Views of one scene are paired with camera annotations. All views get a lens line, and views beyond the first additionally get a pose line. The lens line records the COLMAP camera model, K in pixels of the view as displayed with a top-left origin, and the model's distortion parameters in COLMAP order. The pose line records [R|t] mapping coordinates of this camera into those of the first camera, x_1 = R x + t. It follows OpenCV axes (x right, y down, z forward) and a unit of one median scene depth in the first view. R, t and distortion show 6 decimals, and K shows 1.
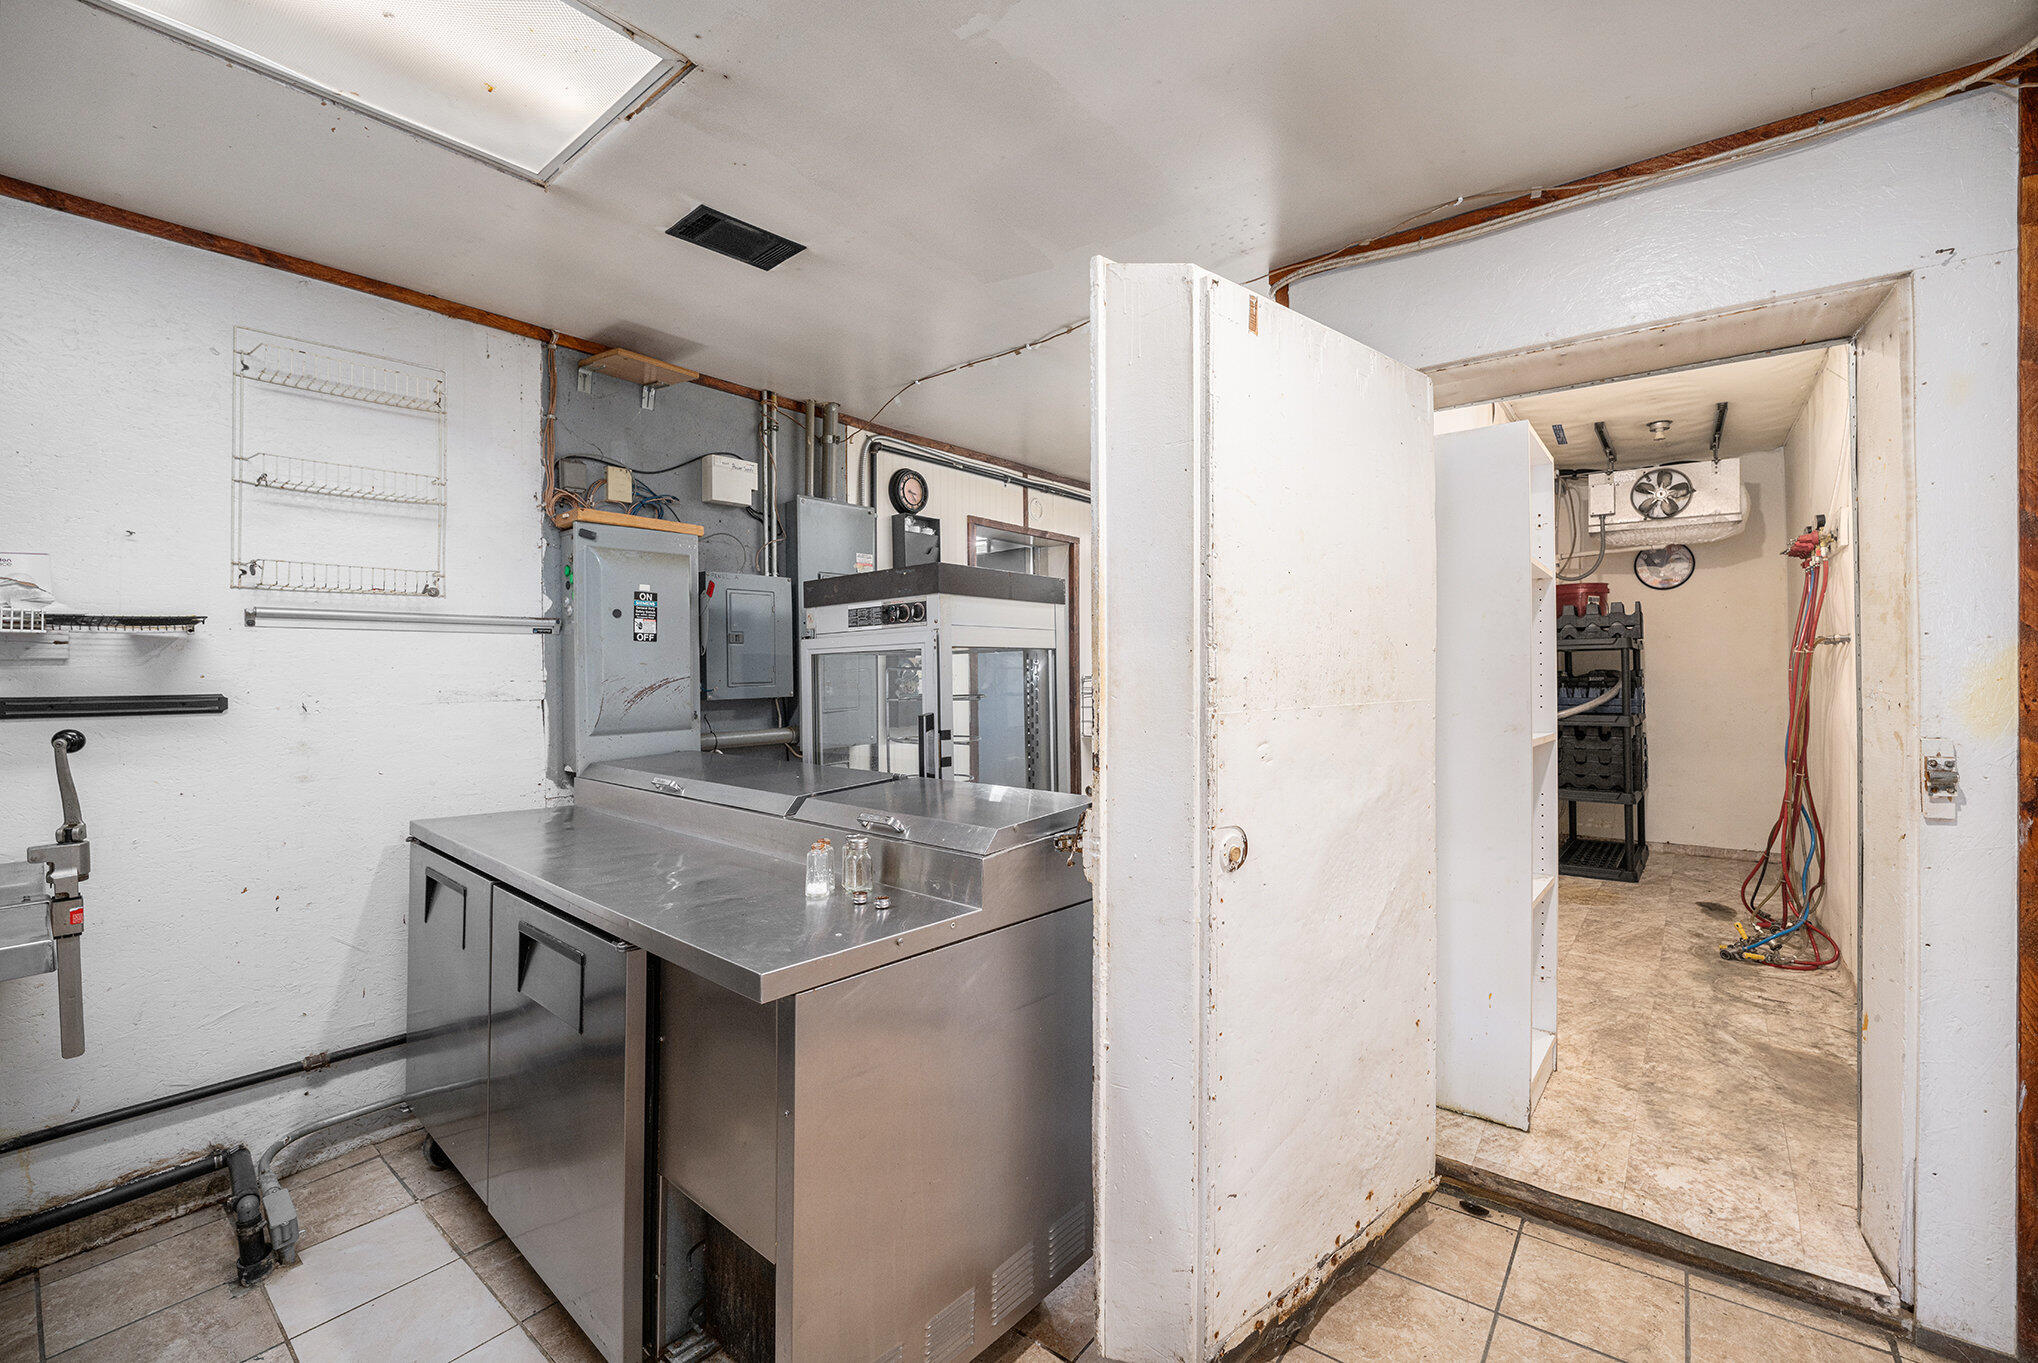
lens RADIAL K [[848.1, 0, 1019.0], [0, 848.1, 681.5], [0, 0, 1]] dist [-0.023374, 0.000489]
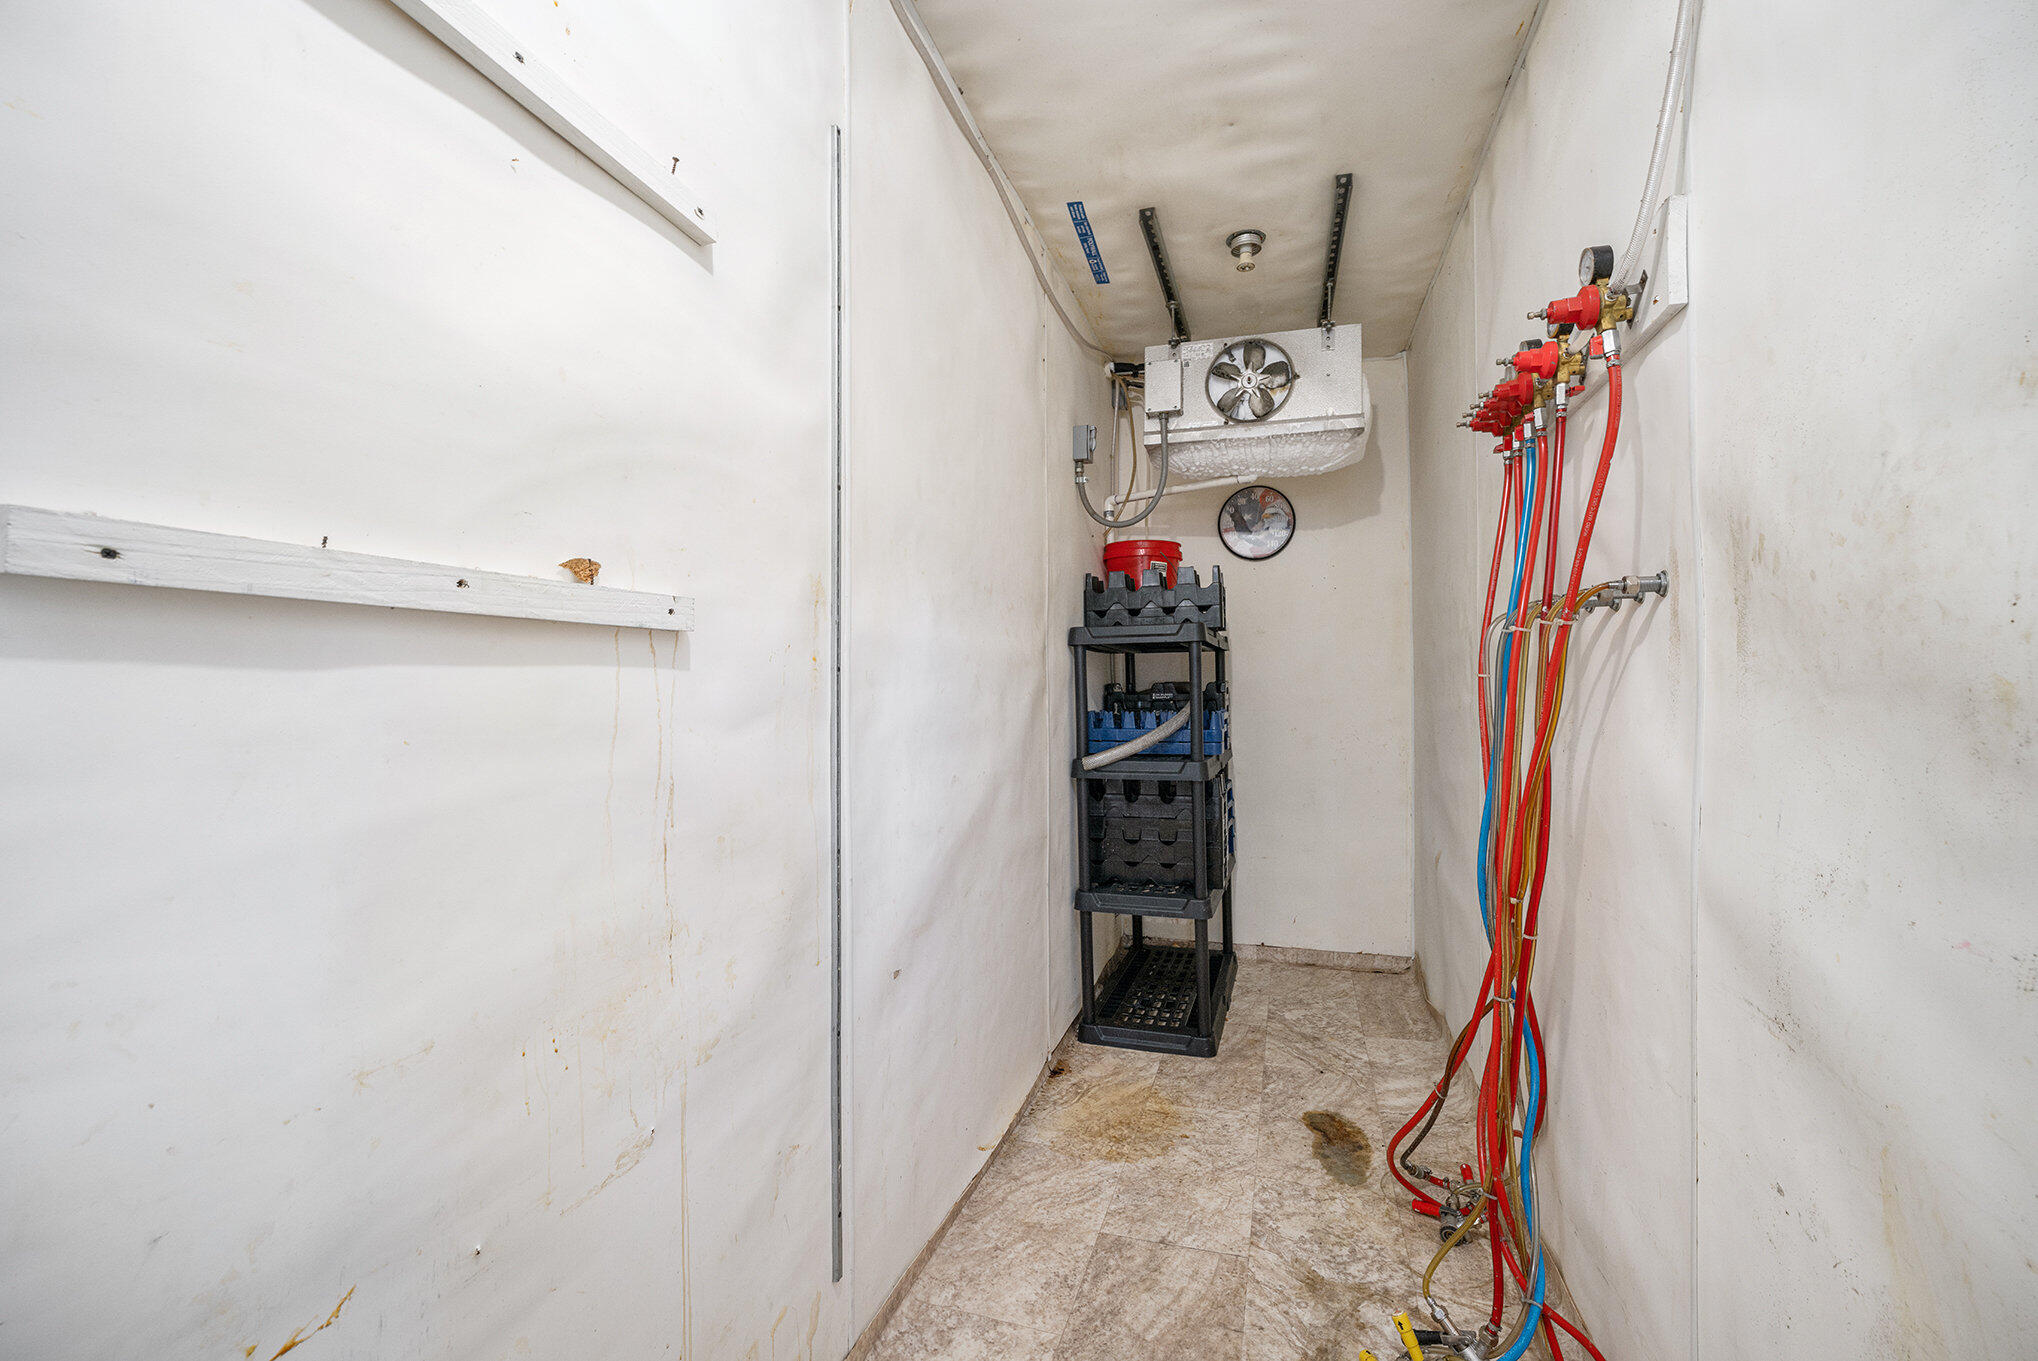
lens RADIAL K [[848.1, 0, 1019.0], [0, 848.1, 680.5], [0, 0, 1]] dist [-0.023374, 0.000489]
pose [[0.930844, 0.011127, 0.365247, 0.396997], [-0.003783, 0.999776, -0.020816, -0.001291], [-0.365397, 0.017995, 0.930678, 0.502652]]
